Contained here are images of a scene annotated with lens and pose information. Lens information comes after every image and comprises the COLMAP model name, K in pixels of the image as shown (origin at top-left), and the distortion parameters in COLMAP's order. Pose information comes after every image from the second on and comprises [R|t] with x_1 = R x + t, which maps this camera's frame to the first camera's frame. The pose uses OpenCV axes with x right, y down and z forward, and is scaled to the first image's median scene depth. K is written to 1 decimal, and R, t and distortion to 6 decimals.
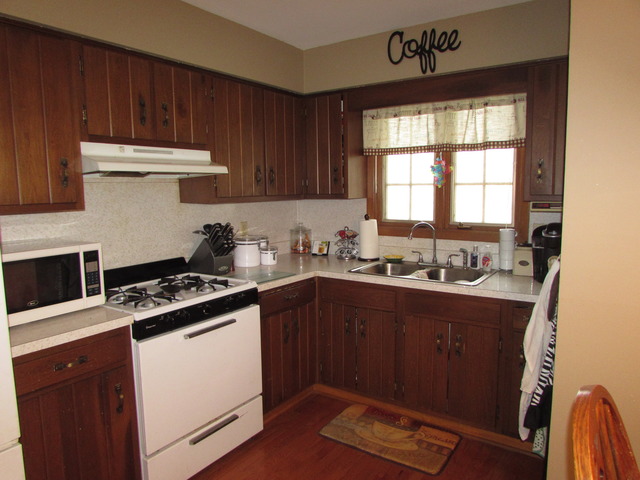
lens RADIAL K [[450.3, 0, 323.9], [0, 450.3, 238.2], [0, 0, 1]] dist [-0.041687, 0.019337]
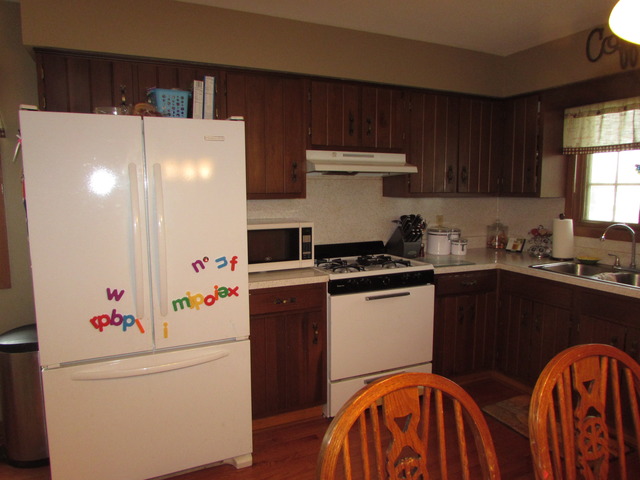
lens RADIAL K [[450.3, 0, 323.9], [0, 450.3, 238.2], [0, 0, 1]] dist [-0.041687, 0.019337]
pose [[0.860705, 0.070198, -0.504241, 0.168654], [-0.068926, 0.997396, 0.021202, 0.019646], [0.504416, 0.016506, 0.863303, -0.139247]]
